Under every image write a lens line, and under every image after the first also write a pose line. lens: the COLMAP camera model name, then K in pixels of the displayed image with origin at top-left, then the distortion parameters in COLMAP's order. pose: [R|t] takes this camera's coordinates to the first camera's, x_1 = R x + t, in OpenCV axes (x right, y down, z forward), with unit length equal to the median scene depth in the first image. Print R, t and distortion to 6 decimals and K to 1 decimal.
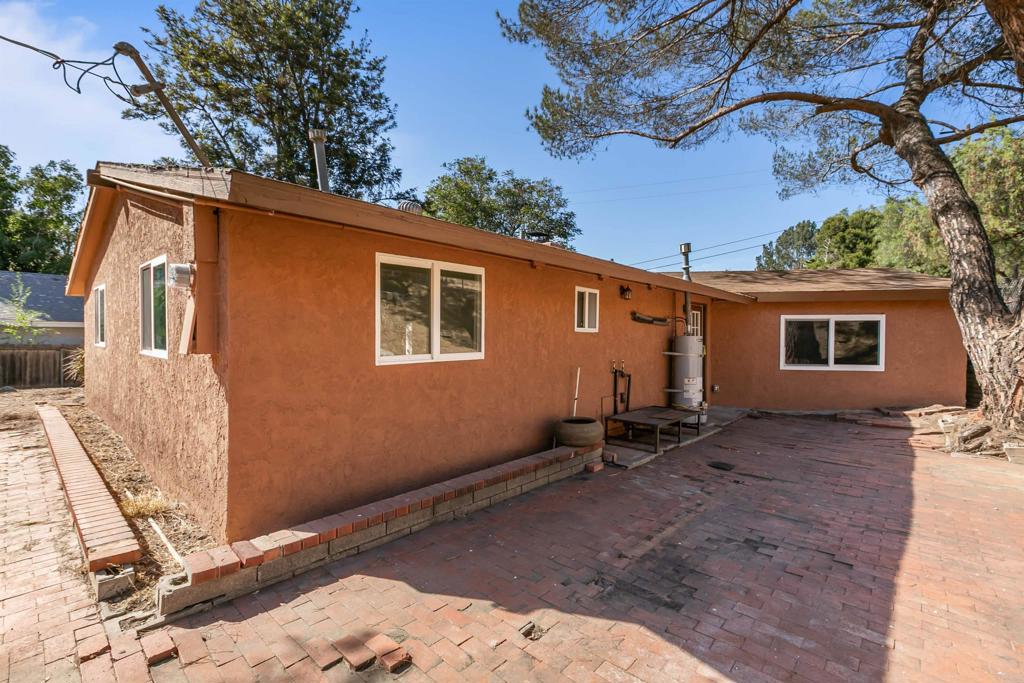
lens RADIAL K [[456.6, 0, 512.0], [0, 456.6, 341.5], [0, 0, 1]] dist [0.001402, 0.000002]
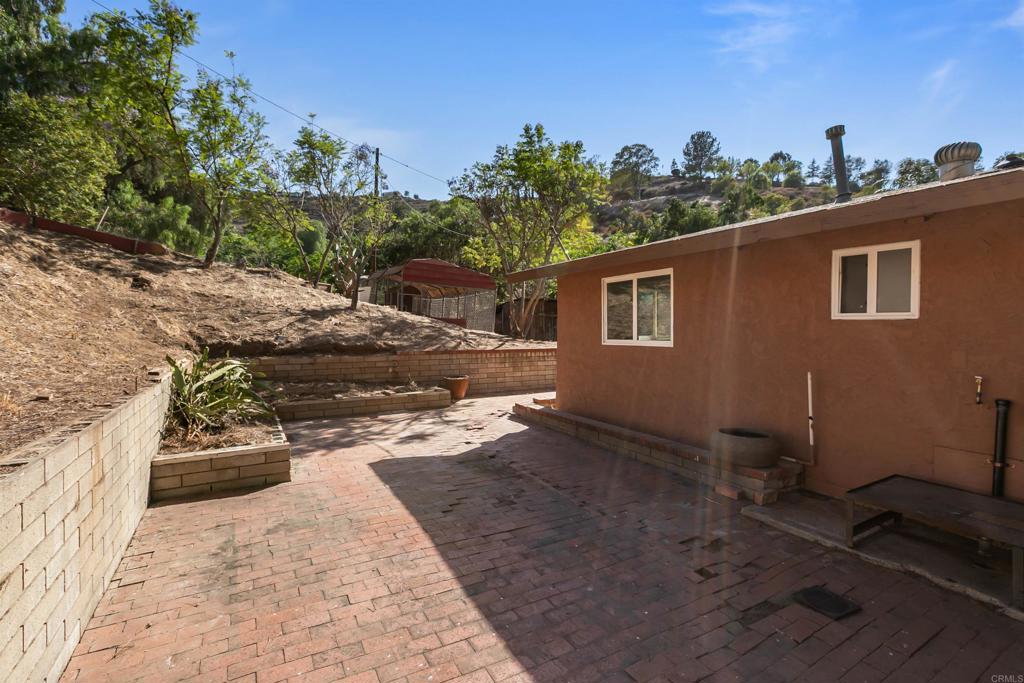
lens RADIAL K [[456.6, 0, 512.0], [0, 456.6, 341.5], [0, 0, 1]] dist [0.001402, 0.000002]
pose [[-0.302059, 0.019974, -0.953080, 1.300412], [-0.017583, 0.999494, 0.026519, 0.000824], [0.953127, 0.024769, -0.301555, 1.083544]]
